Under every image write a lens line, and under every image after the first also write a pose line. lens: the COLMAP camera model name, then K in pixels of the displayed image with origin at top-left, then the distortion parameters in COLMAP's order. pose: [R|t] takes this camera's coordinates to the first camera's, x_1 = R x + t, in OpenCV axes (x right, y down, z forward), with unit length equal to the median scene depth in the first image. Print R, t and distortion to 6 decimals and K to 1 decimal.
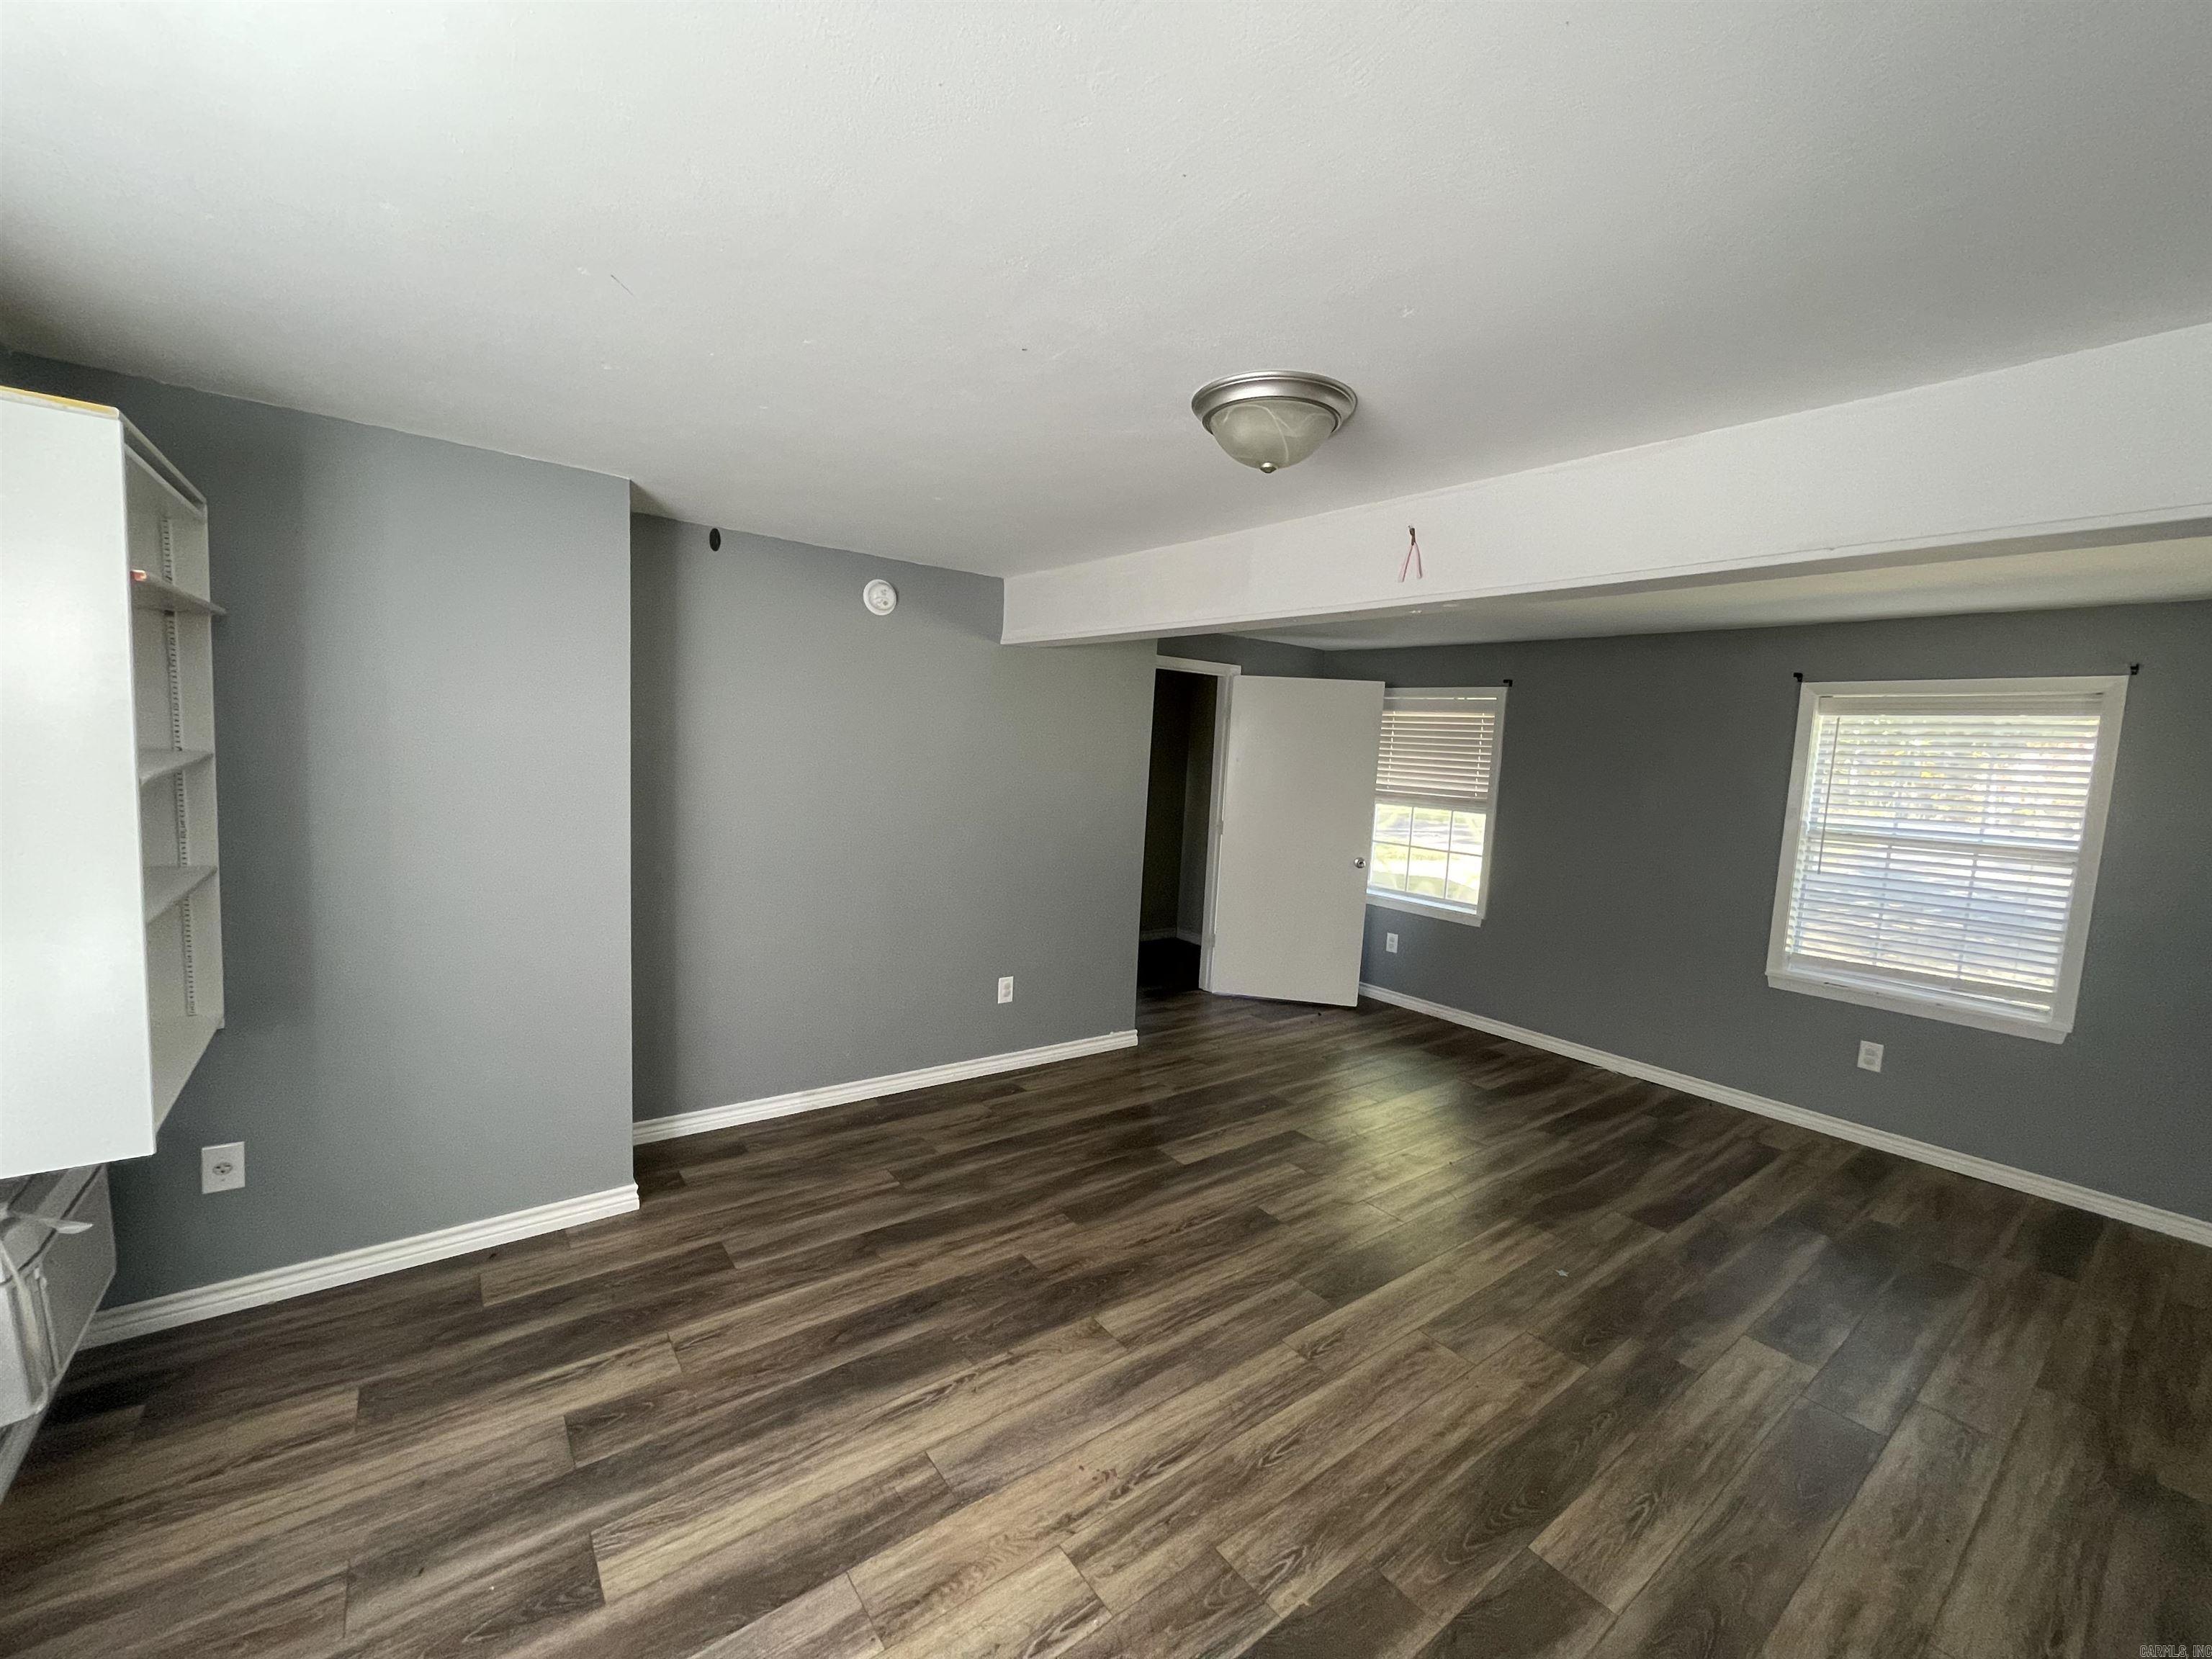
lens RADIAL K [[888.8, 0, 1092.8], [0, 888.8, 822.4], [0, 0, 1]] dist [-0.006360, 0.000602]
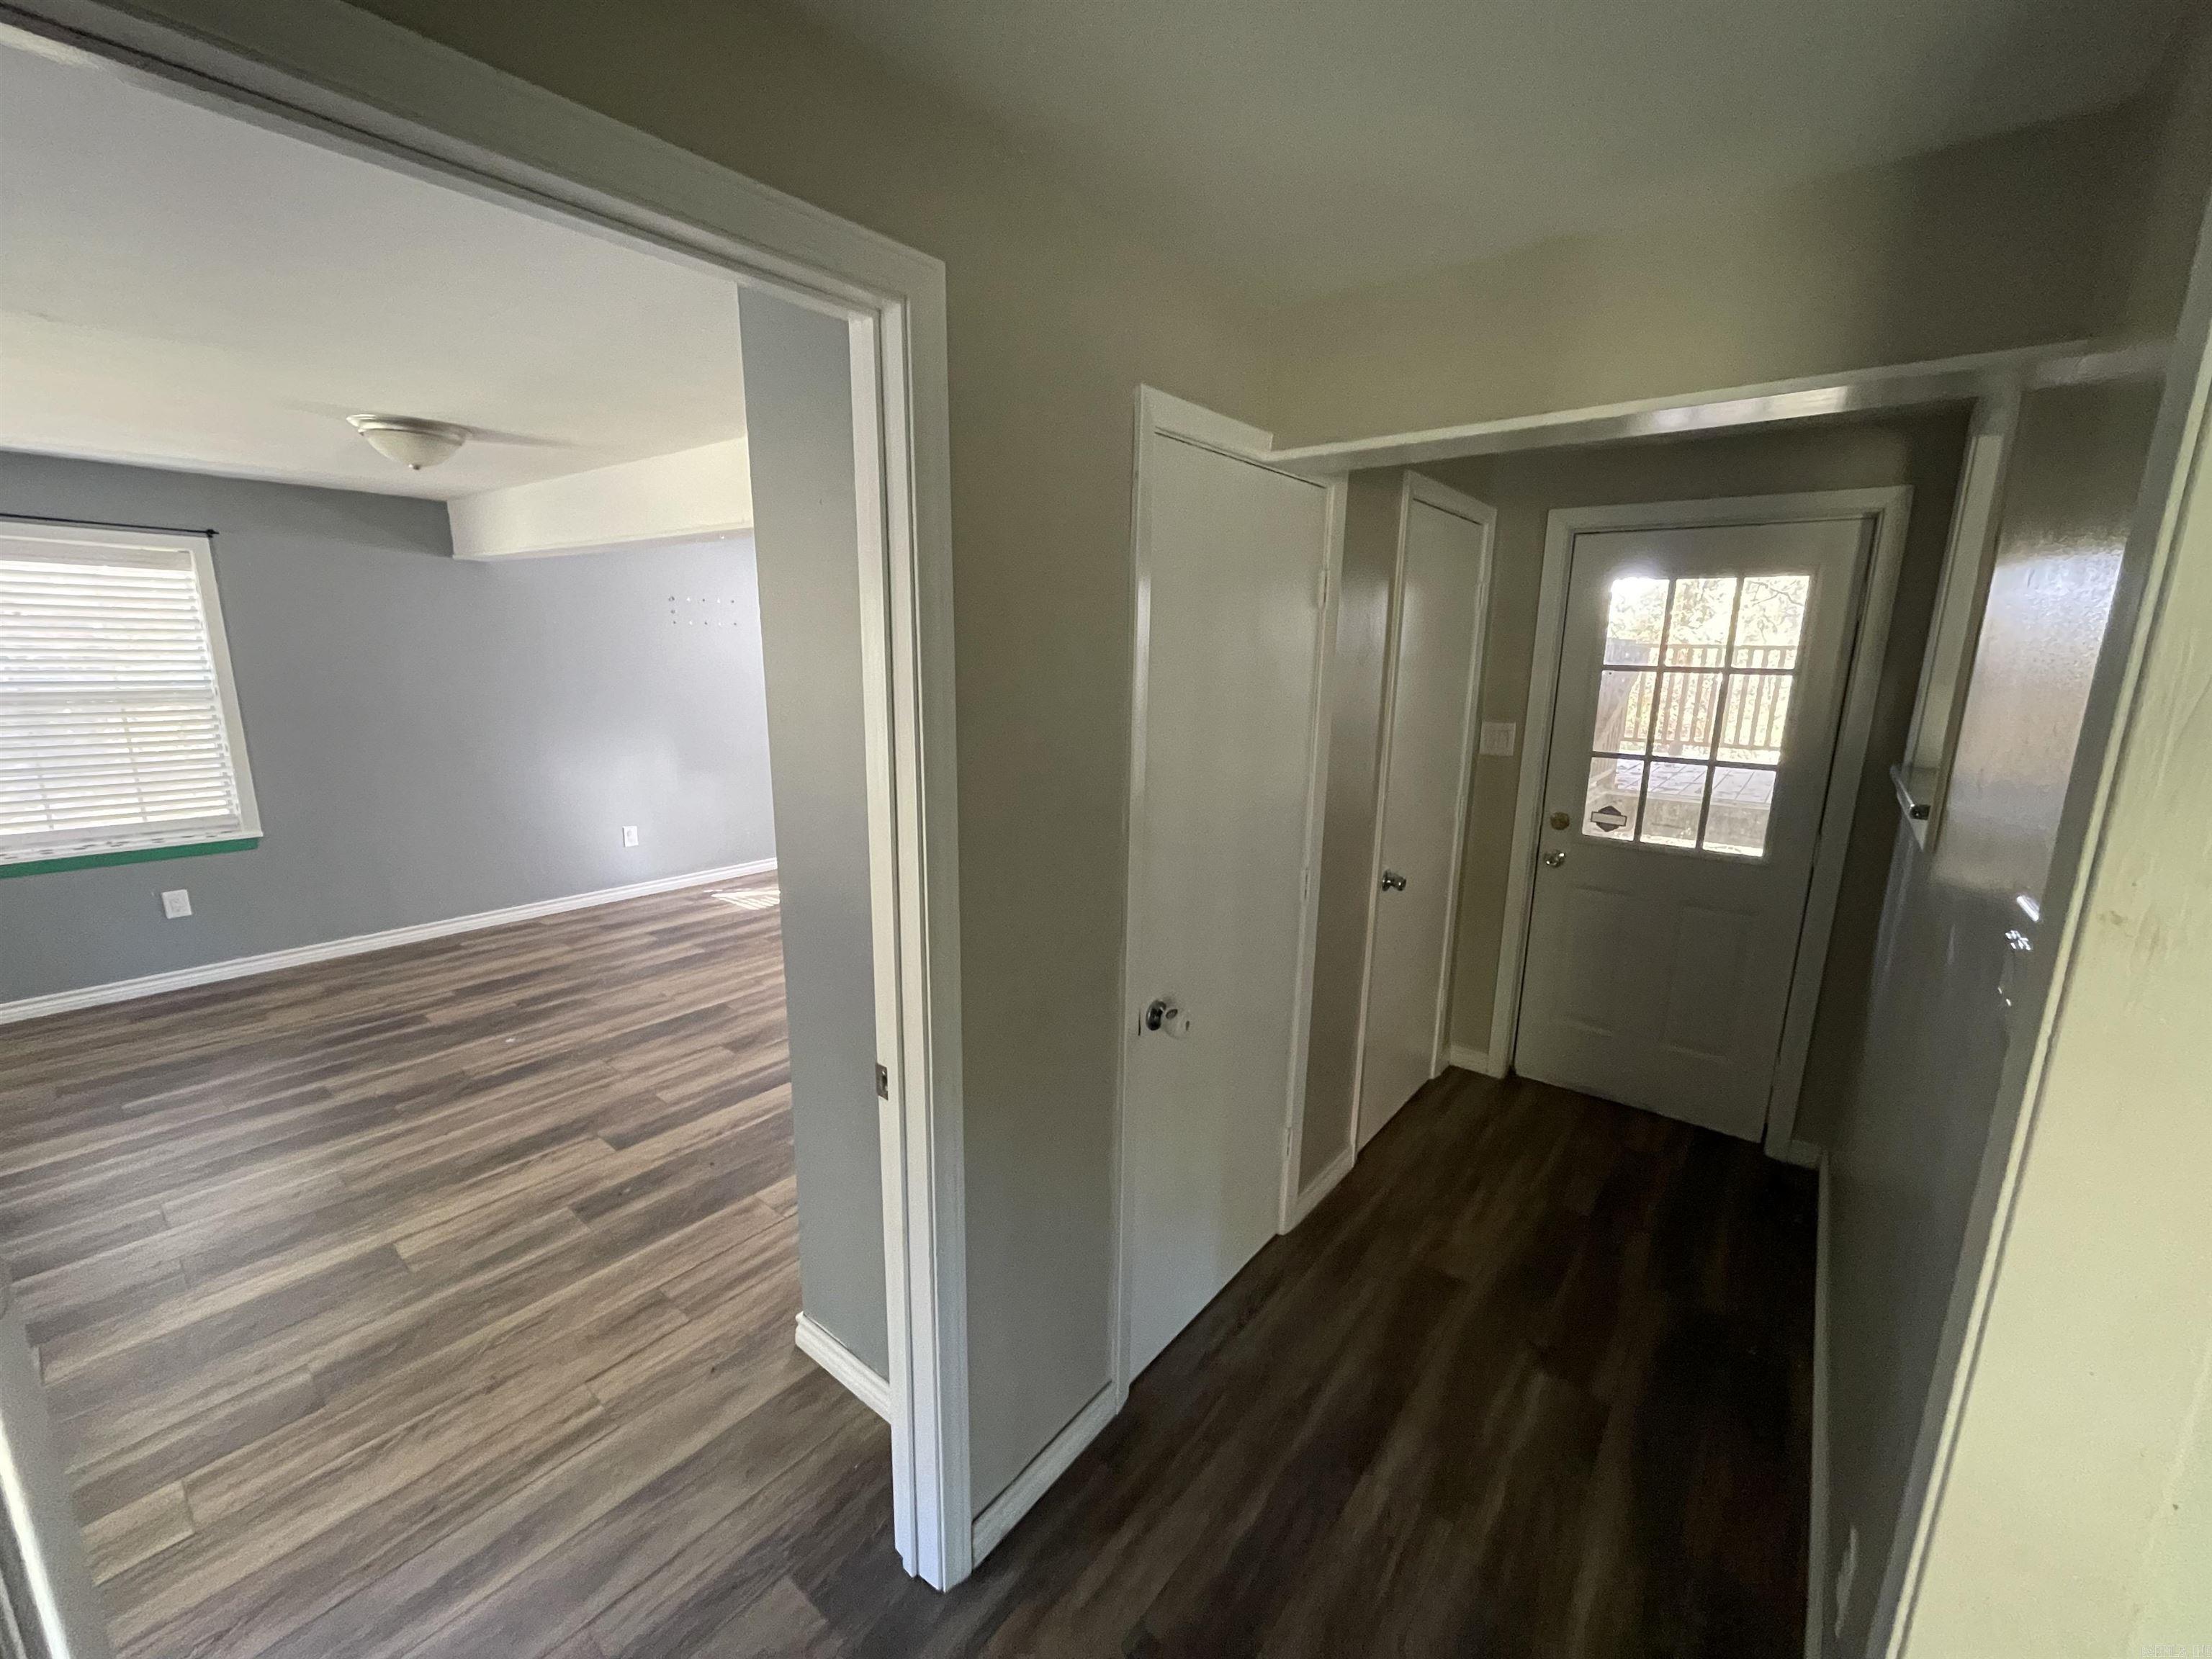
lens RADIAL K [[888.8, 0, 1111.0], [0, 888.8, 828.3], [0, 0, 1]] dist [-0.006360, 0.000602]
pose [[-0.962052, -0.015330, -0.272435, 0.042540], [-0.093179, 0.956861, 0.275201, -0.231367], [0.256463, 0.290143, -0.921978, 2.390034]]
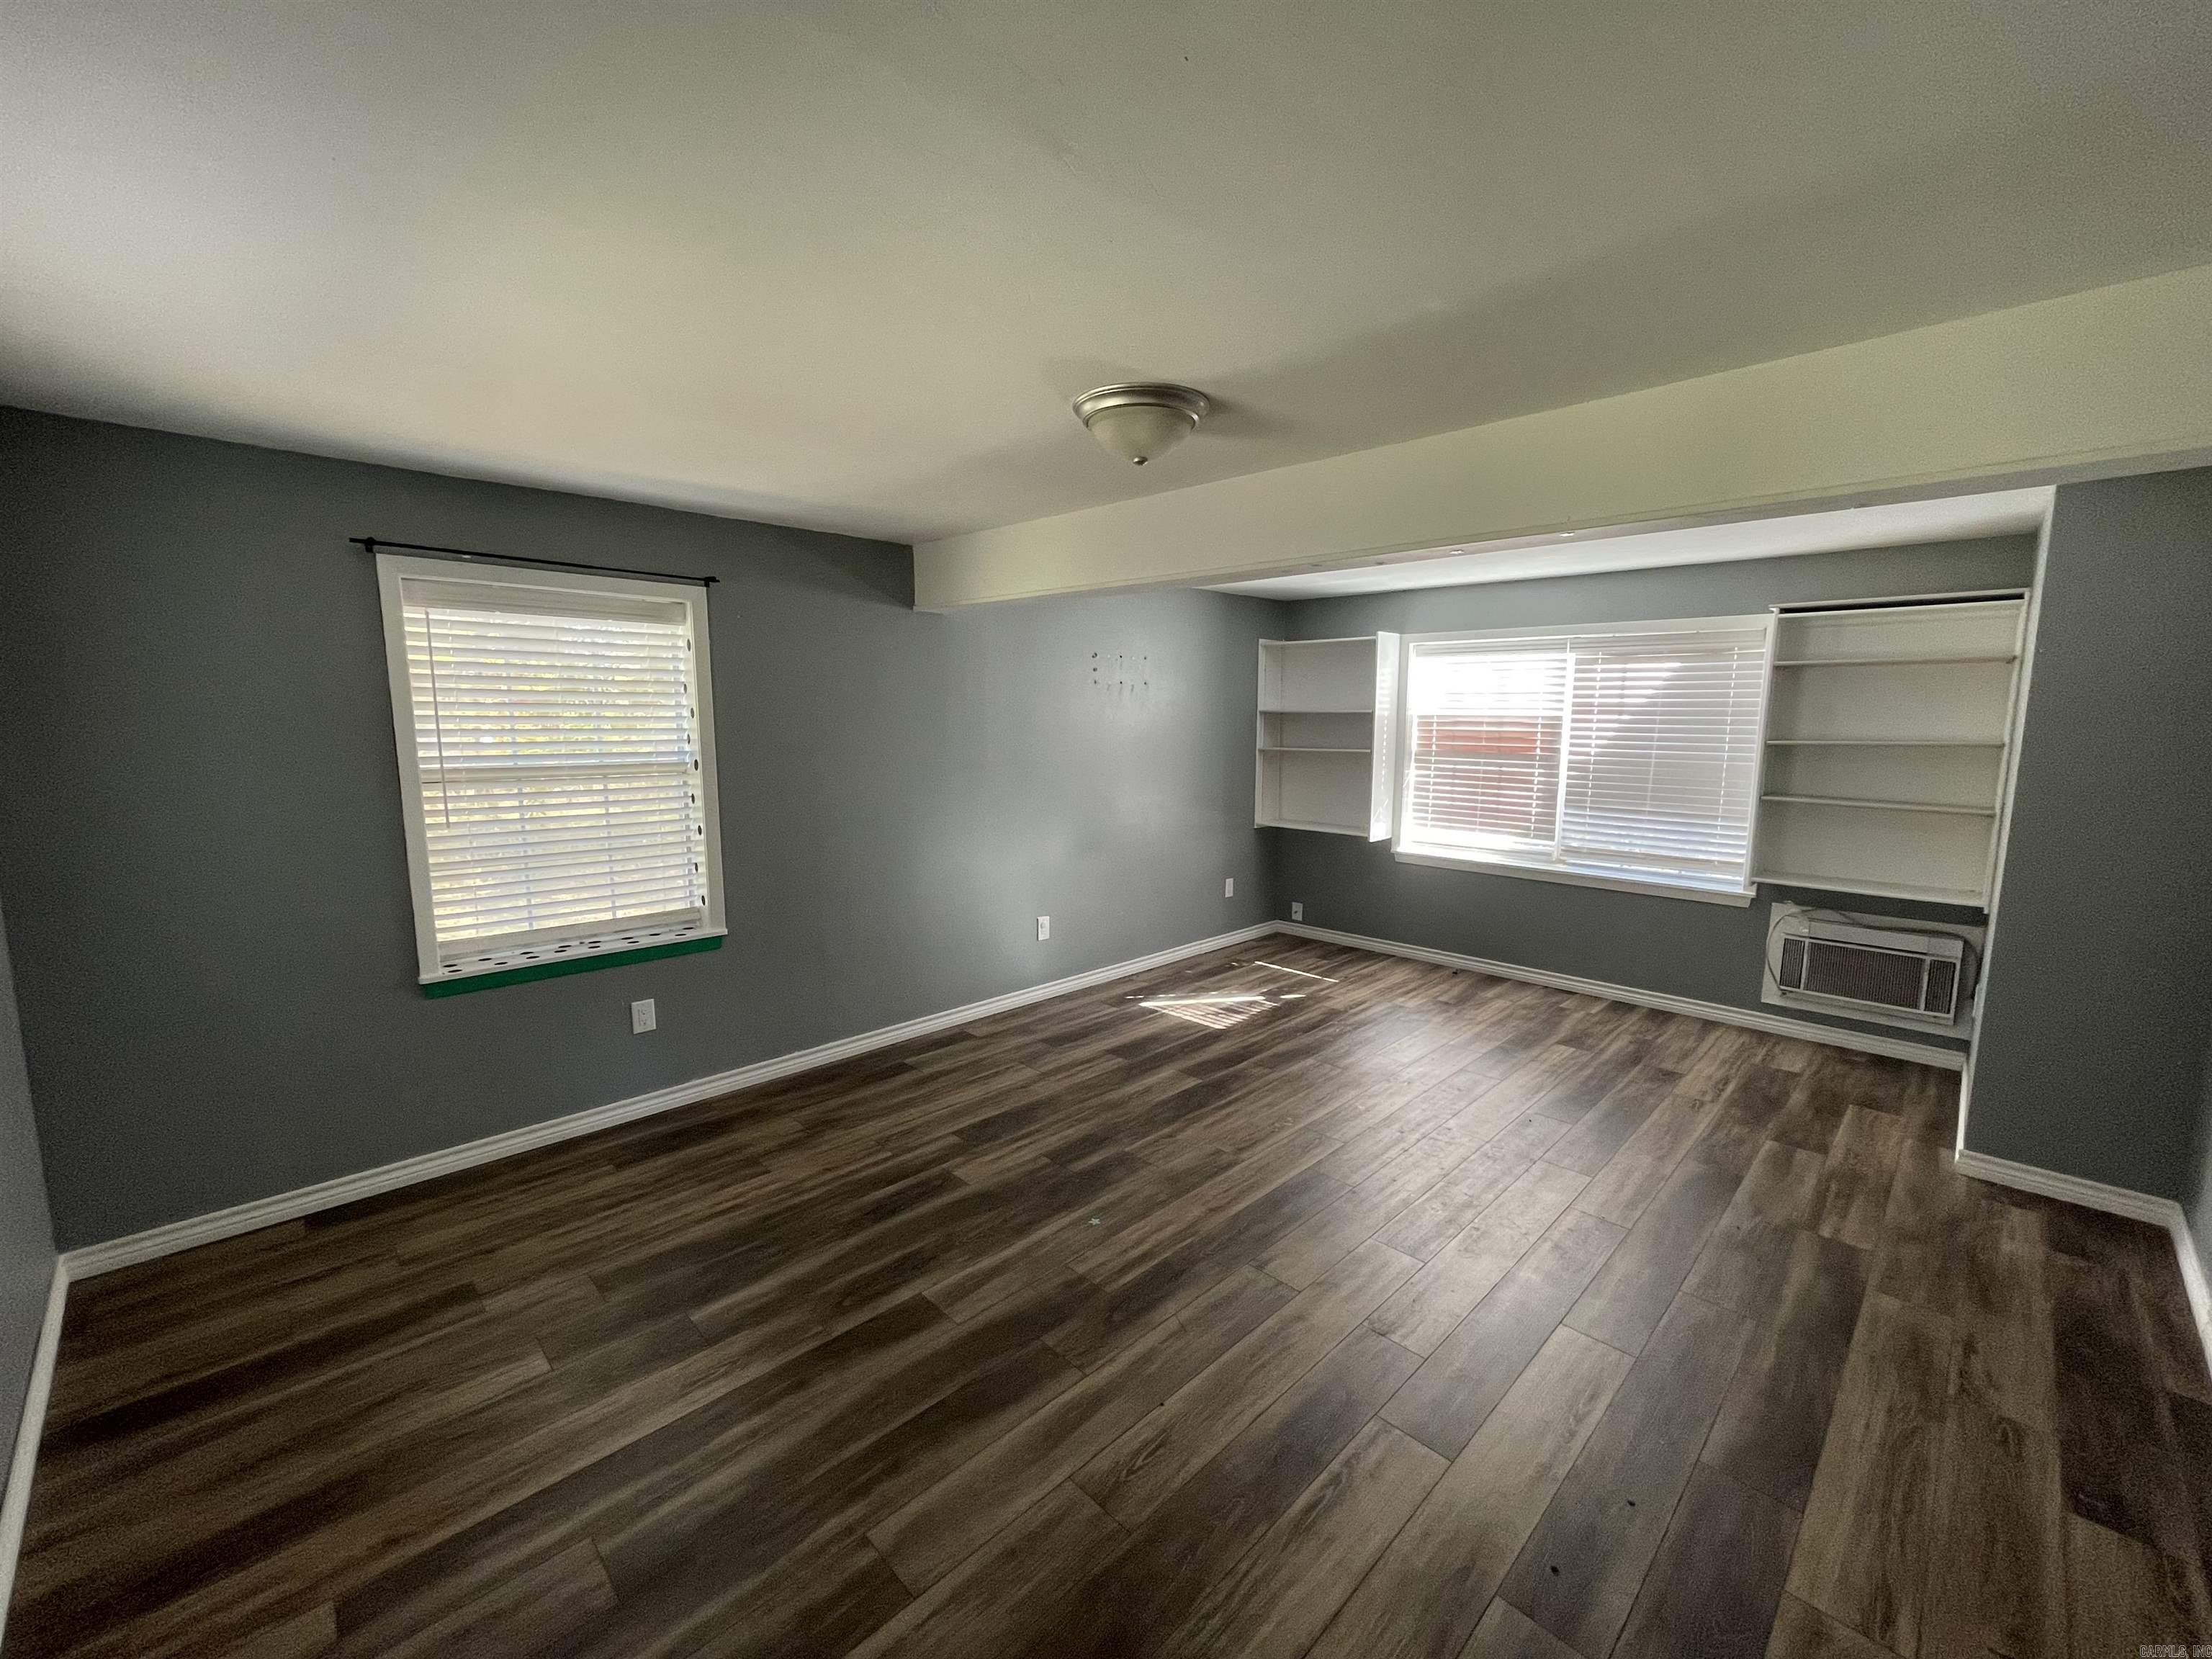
lens RADIAL K [[888.8, 0, 1107.5], [0, 888.8, 833.2], [0, 0, 1]] dist [-0.006360, 0.000602]
pose [[-0.988342, -0.035479, -0.148059, 0.693921], [-0.067846, 0.973209, 0.219686, -0.125739], [0.136298, 0.227171, -0.964270, 1.894333]]
